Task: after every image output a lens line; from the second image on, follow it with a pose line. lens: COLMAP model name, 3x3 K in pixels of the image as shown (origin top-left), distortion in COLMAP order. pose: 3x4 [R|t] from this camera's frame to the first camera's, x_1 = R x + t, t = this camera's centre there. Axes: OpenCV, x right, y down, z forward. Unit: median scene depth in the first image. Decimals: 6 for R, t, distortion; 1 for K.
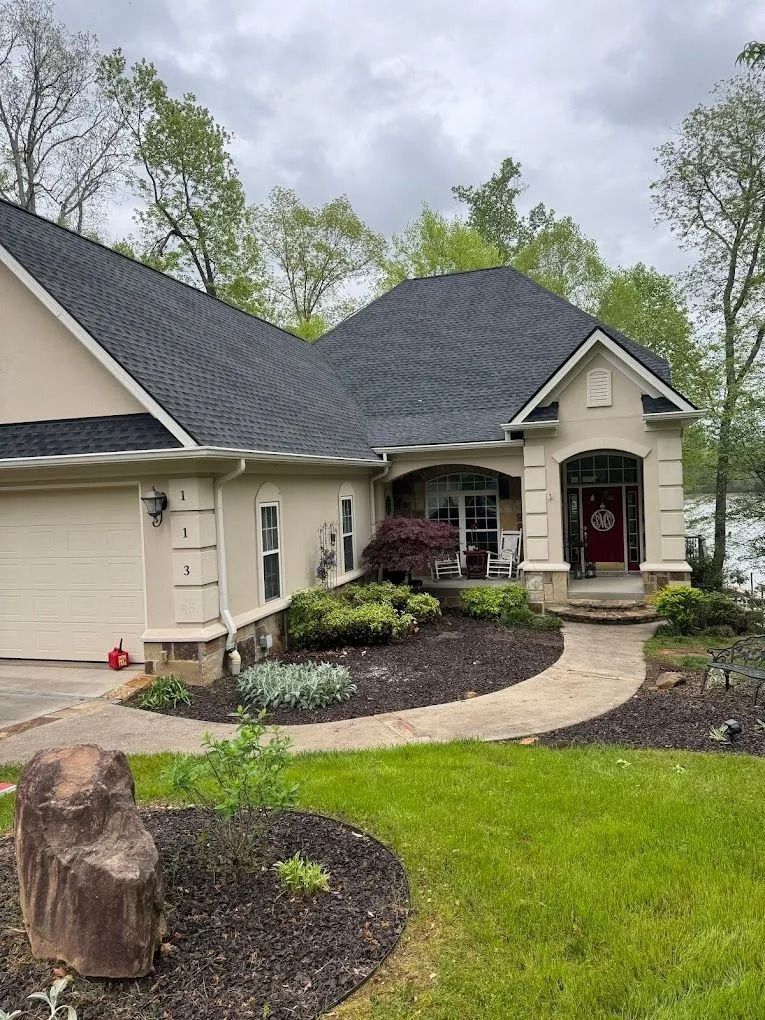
lens RADIAL K [[777.3, 0, 382.5], [0, 777.3, 510.0], [0, 0, 1]] dist [0.108613, -0.141626]
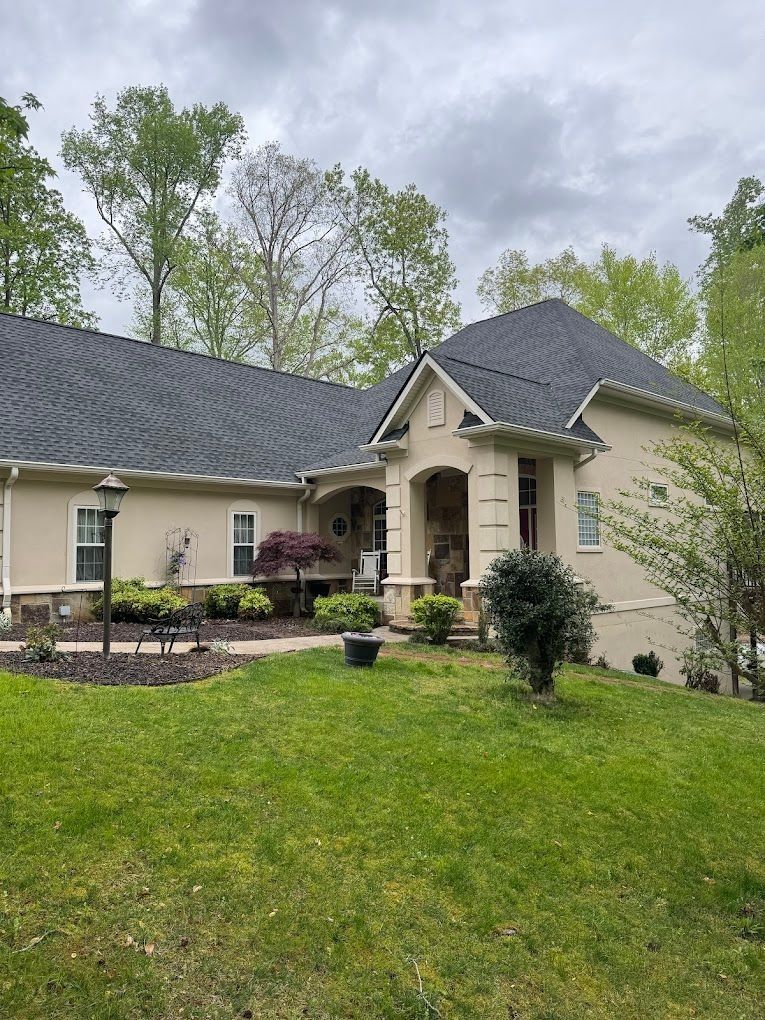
lens RADIAL K [[777.3, 0, 382.5], [0, 777.3, 510.0], [0, 0, 1]] dist [0.108613, -0.141626]
pose [[0.870506, -0.000781, -0.492158, 0.697945], [-0.038622, 0.996806, -0.069895, 0.052925], [0.490640, 0.079853, 0.867696, 0.076043]]
